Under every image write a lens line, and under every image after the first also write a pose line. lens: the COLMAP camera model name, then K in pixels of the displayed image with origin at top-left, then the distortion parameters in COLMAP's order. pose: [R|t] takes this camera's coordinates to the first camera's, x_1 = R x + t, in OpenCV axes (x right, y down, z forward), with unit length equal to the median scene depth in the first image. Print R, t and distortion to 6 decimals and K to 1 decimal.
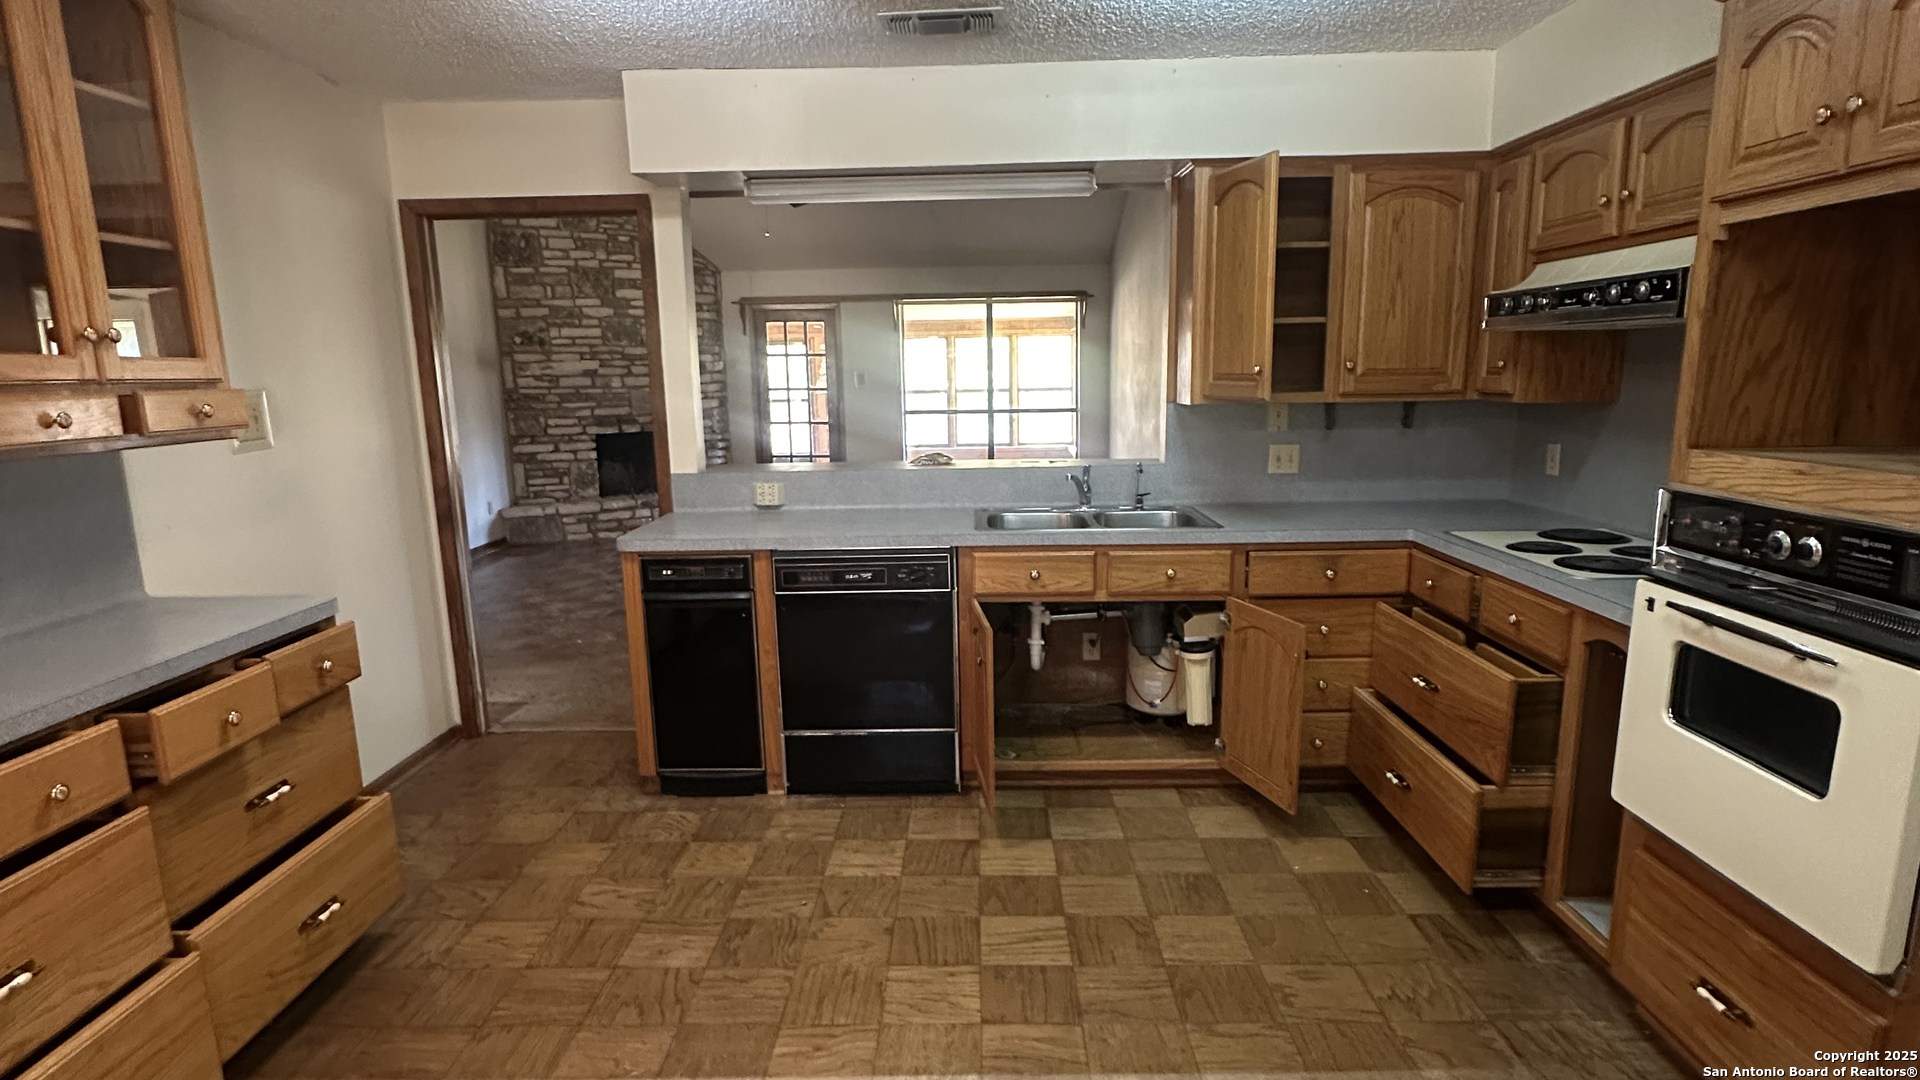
lens RADIAL K [[1010.8, 0, 957.9], [0, 1010.8, 548.8], [0, 0, 1]] dist [0.008863, -0.001557]
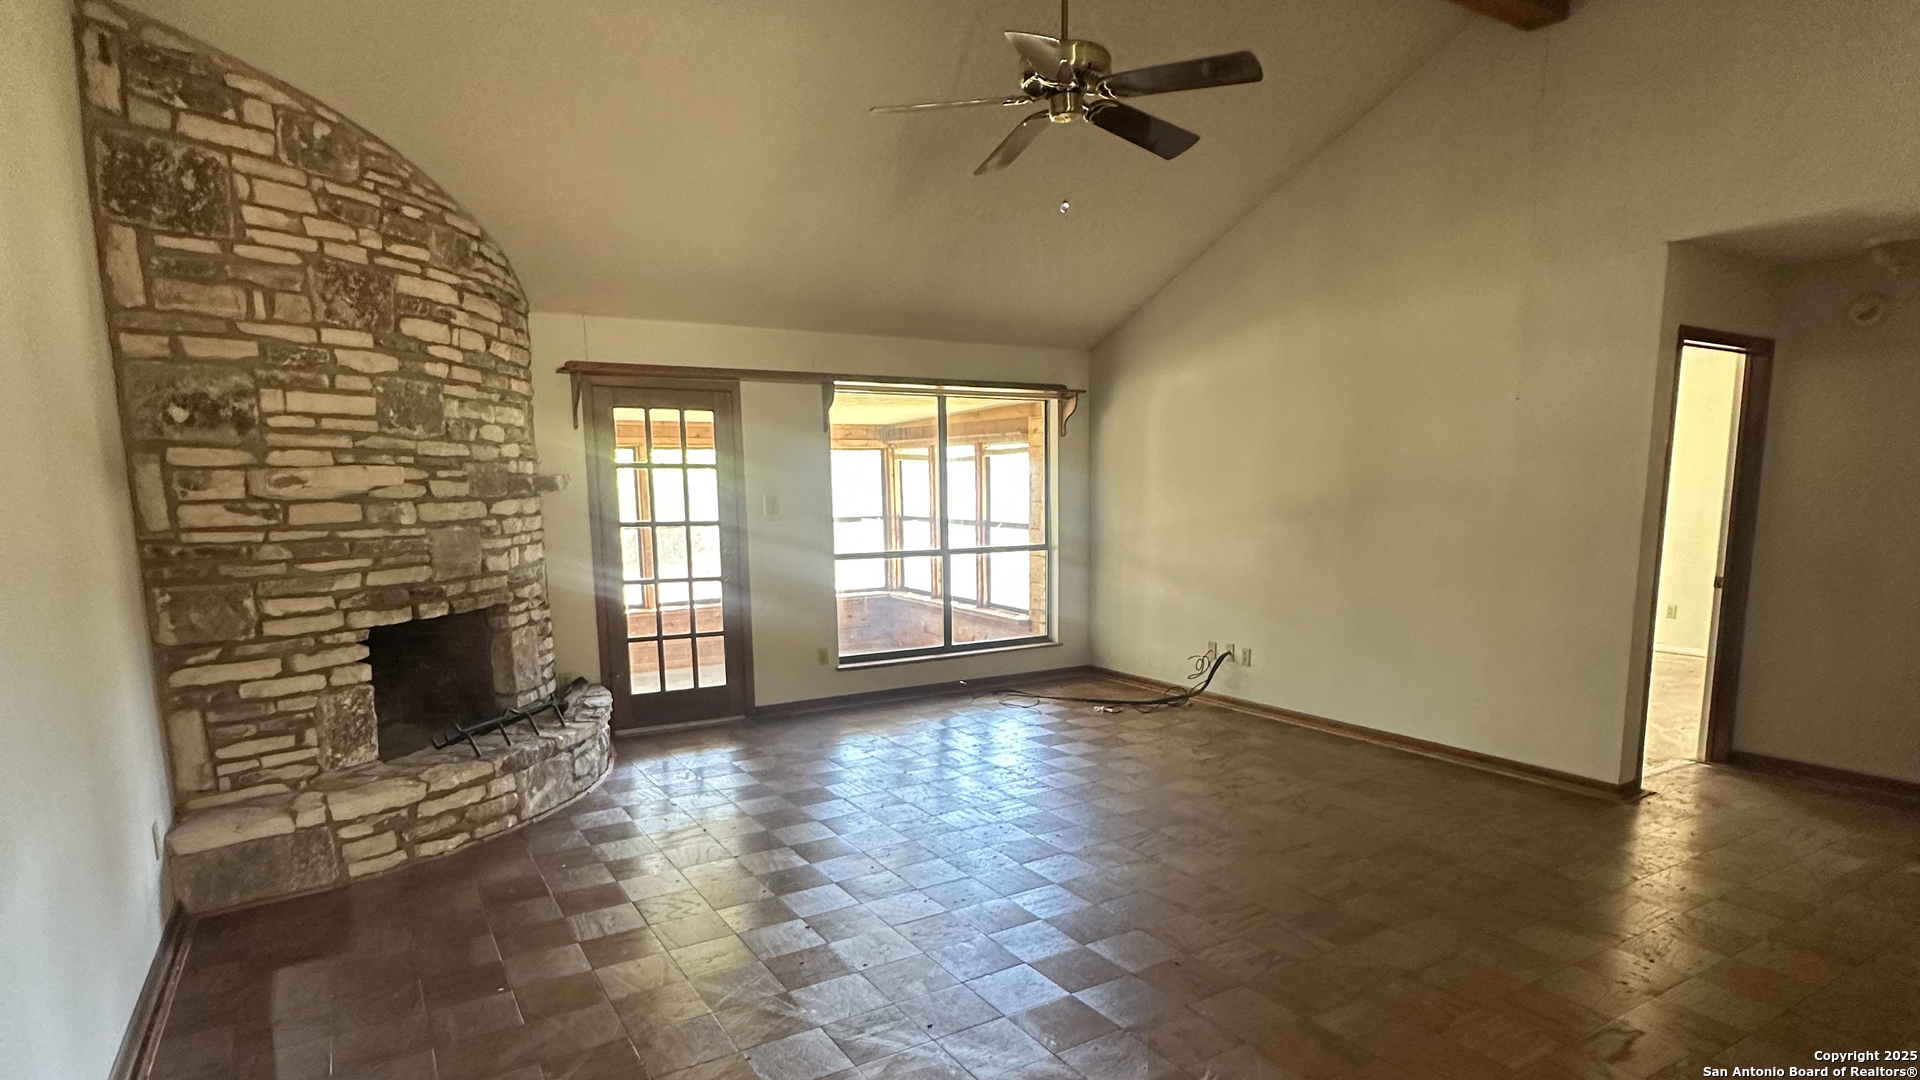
lens RADIAL K [[1010.8, 0, 951.1], [0, 1010.8, 632.4], [0, 0, 1]] dist [0.008863, -0.001557]
pose [[0.855389, -0.070599, 0.513152, -0.378183], [0.094831, 0.995269, -0.021149, -0.078793], [-0.509231, 0.066753, 0.858037, 0.487017]]
